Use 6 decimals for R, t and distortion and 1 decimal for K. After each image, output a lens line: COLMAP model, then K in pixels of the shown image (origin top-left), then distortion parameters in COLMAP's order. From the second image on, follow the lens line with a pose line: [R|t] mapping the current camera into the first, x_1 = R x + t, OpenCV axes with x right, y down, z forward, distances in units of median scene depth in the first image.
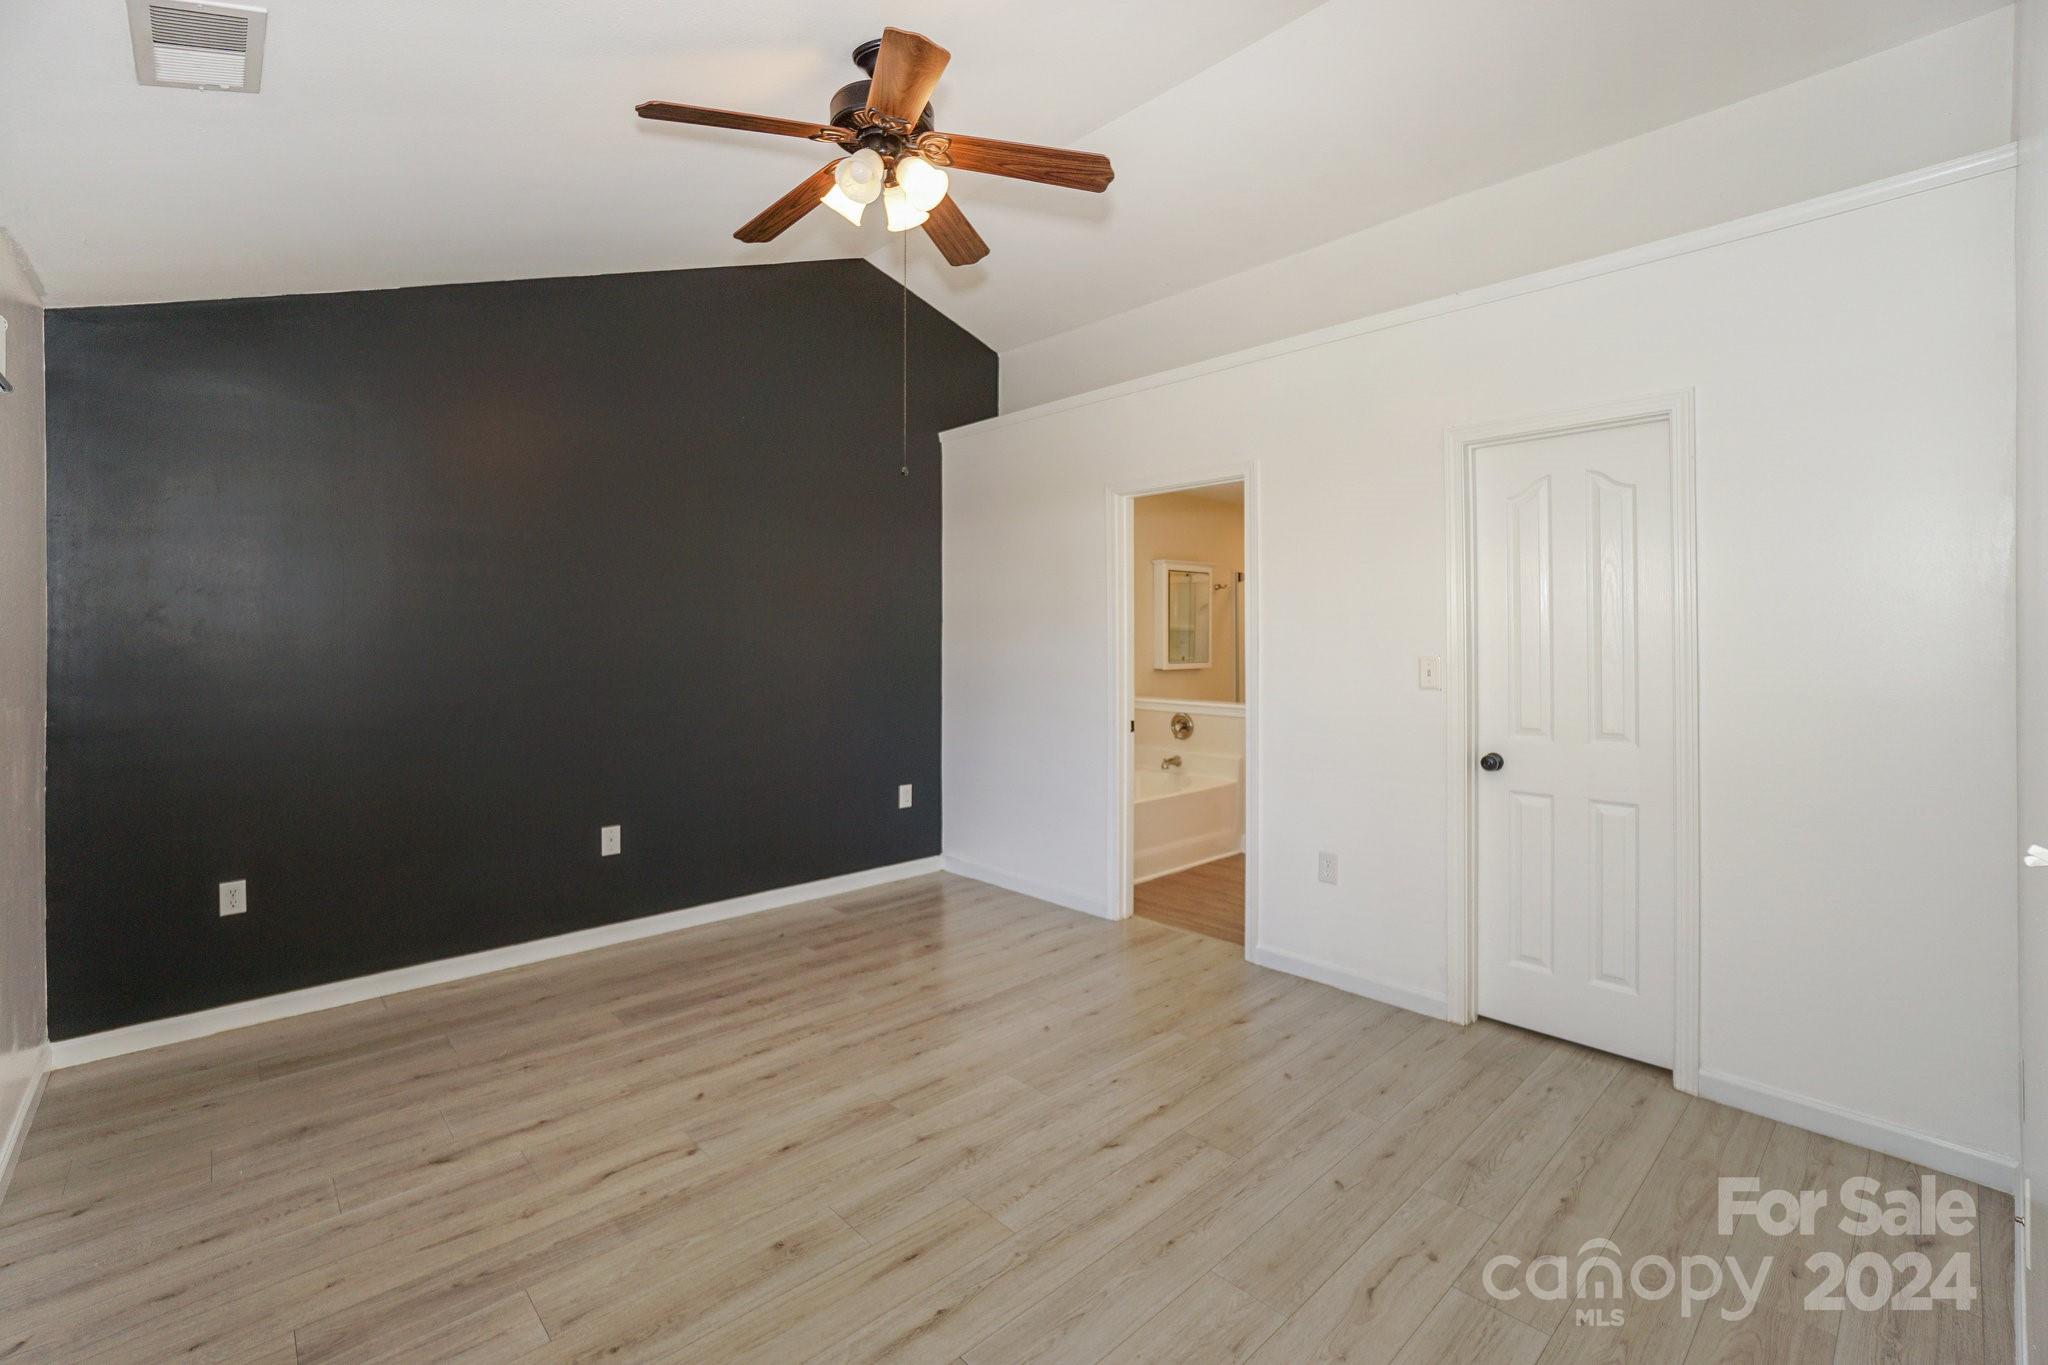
lens RADIAL K [[897.3, 0, 1010.5], [0, 897.3, 634.6], [0, 0, 1]] dist [-0.029042, 0.012708]
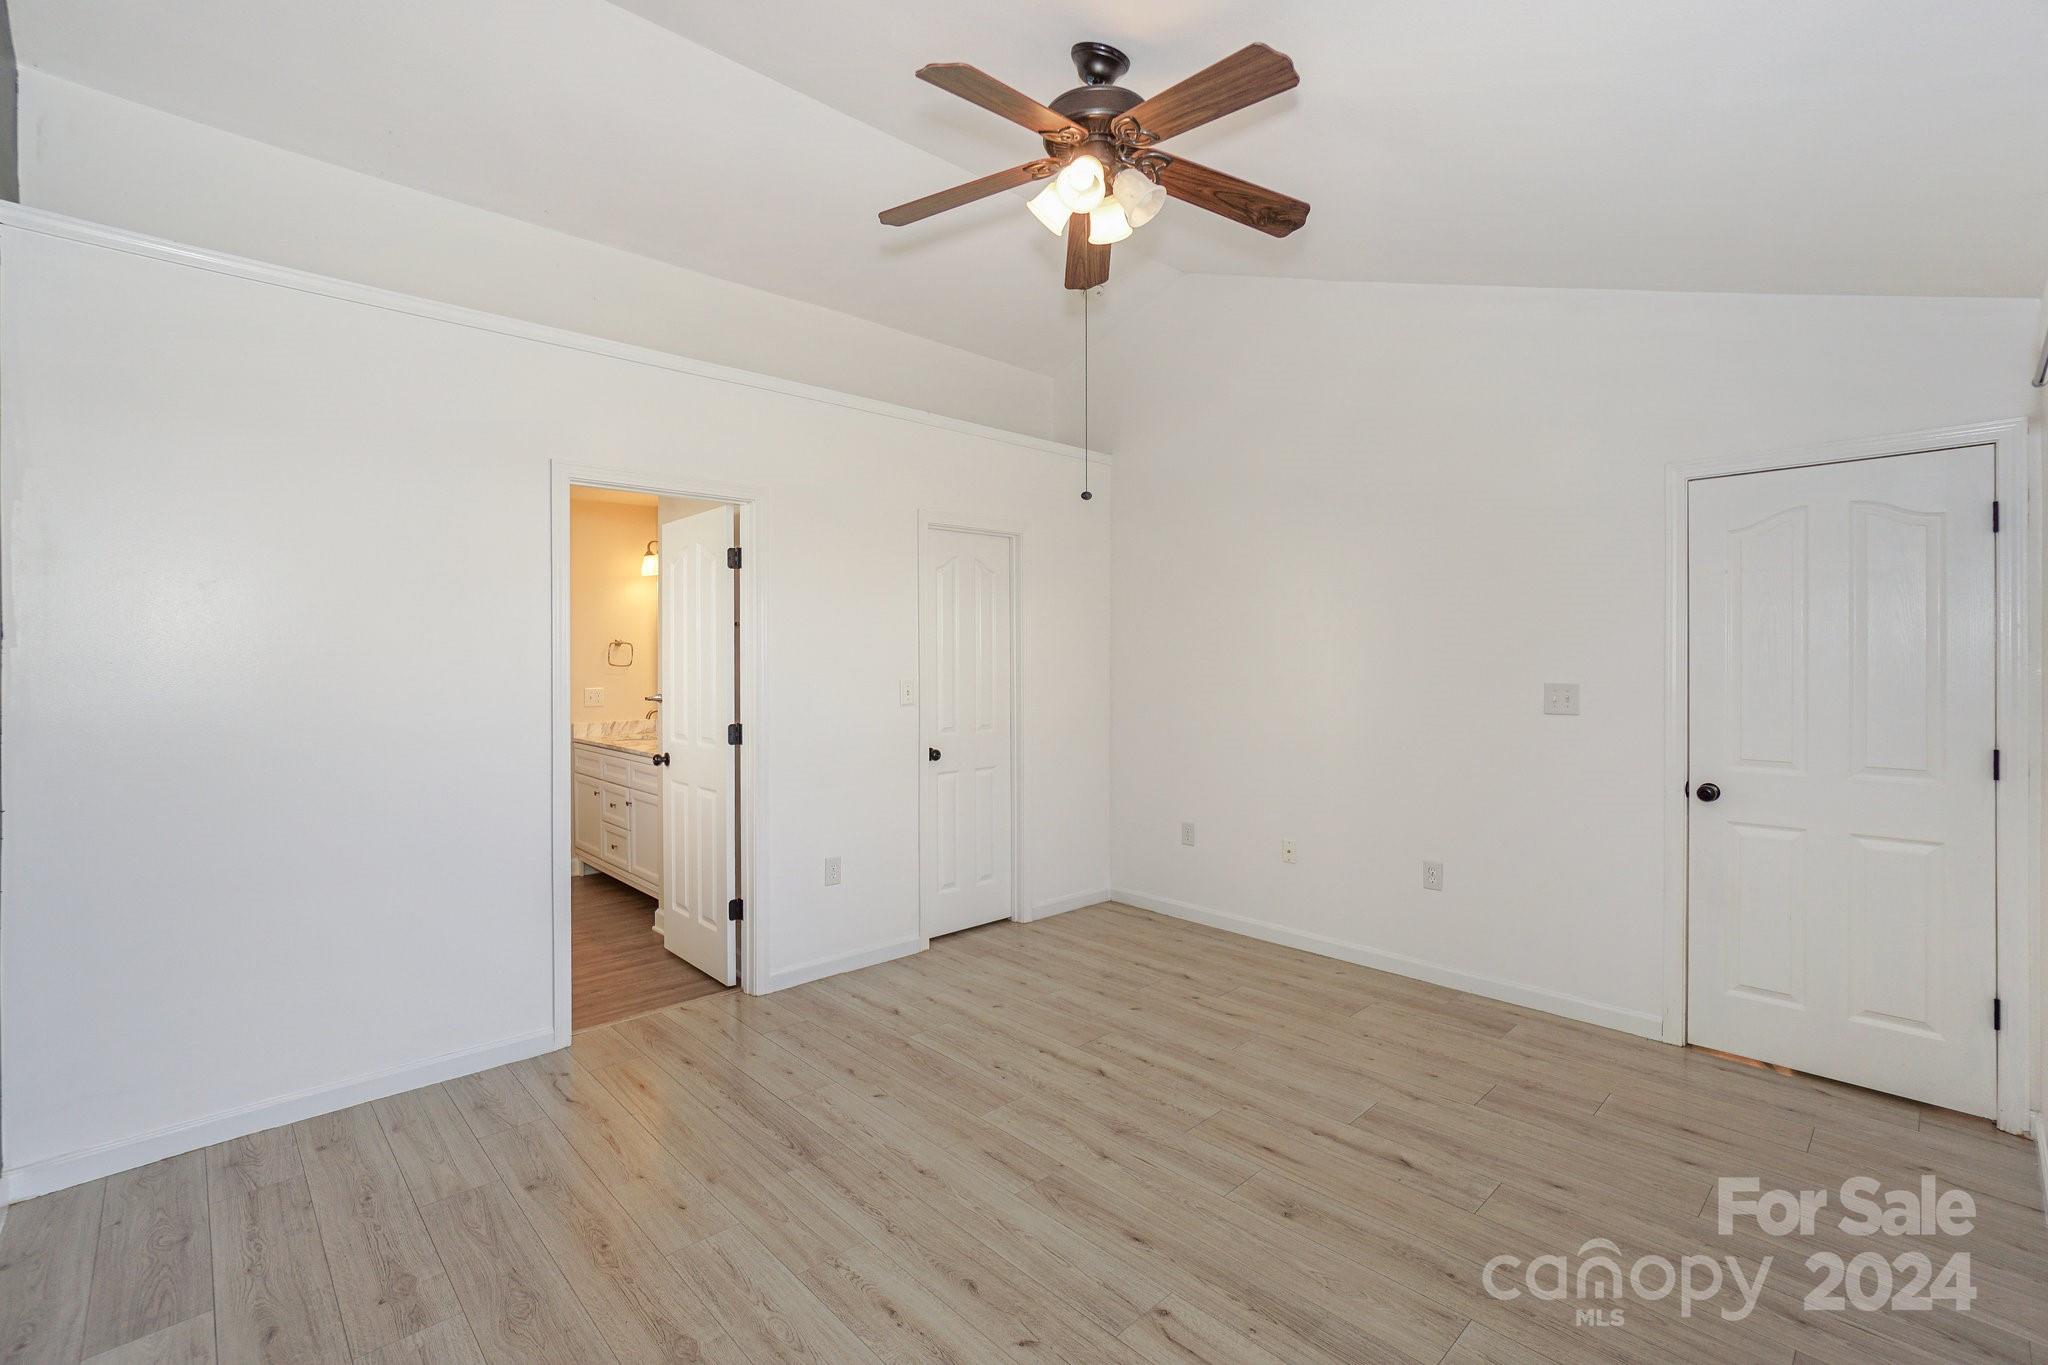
lens RADIAL K [[917.7, 0, 1027.6], [0, 917.7, 658.9], [0, 0, 1]] dist [-0.050617, 0.022702]
pose [[-0.028159, 0.008223, 0.999570, -0.945379], [0.005127, 0.999954, -0.008081, 0.005679], [-0.999590, 0.004897, -0.028200, 0.929152]]
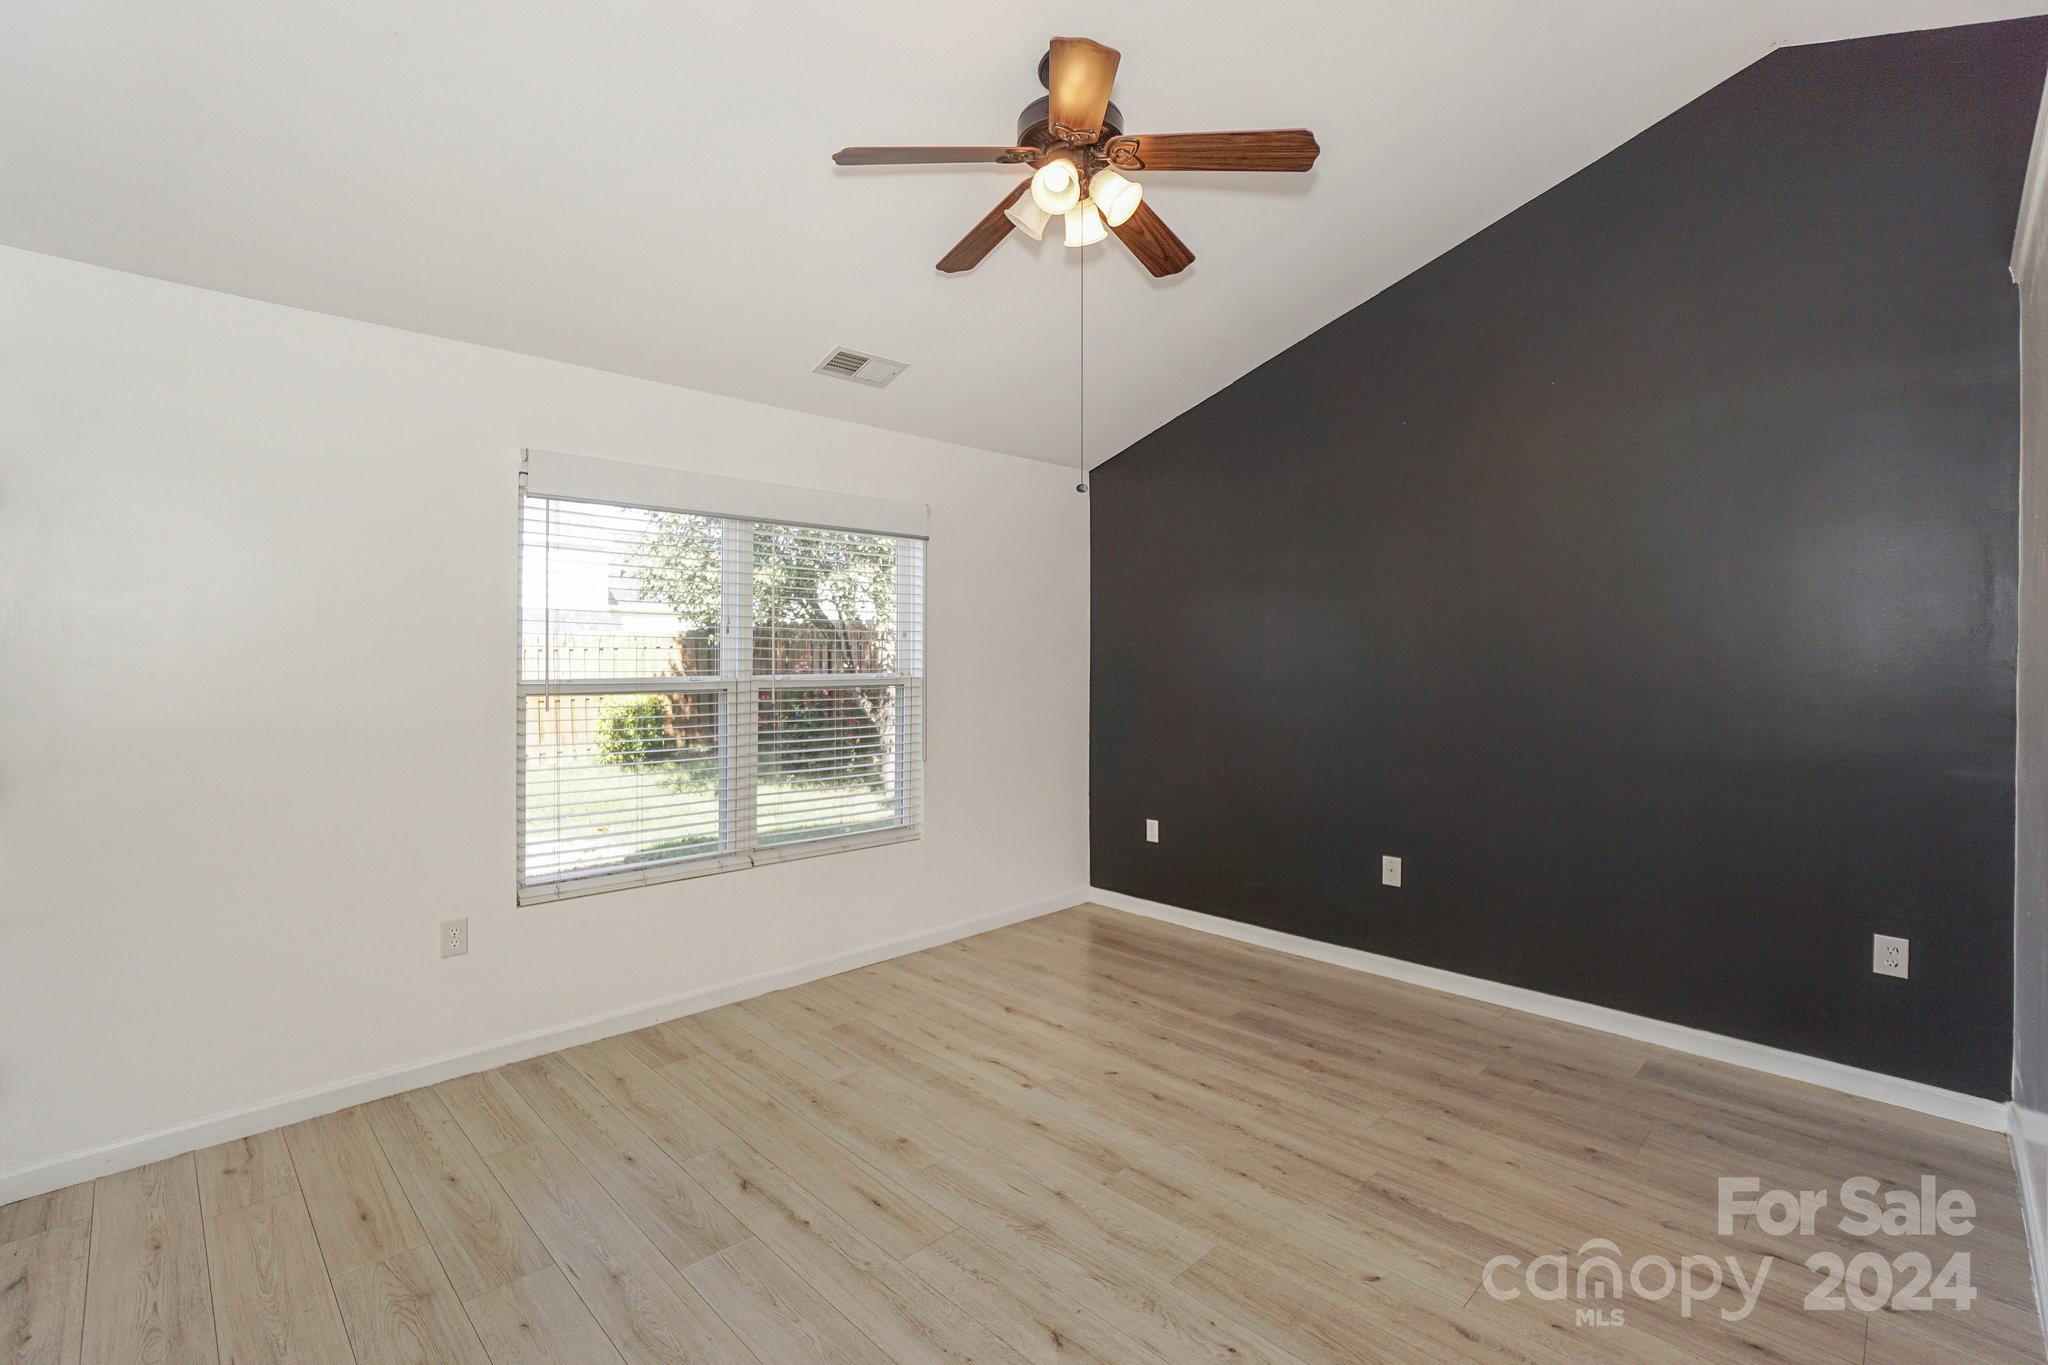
lens RADIAL K [[917.7, 0, 1027.6], [0, 917.7, 658.9], [0, 0, 1]] dist [-0.050617, 0.022702]
pose [[0.048452, 0.010082, -0.998775, 0.709932], [-0.007188, 0.999927, 0.009745, -0.008646], [0.998800, 0.006707, 0.048521, 0.763823]]
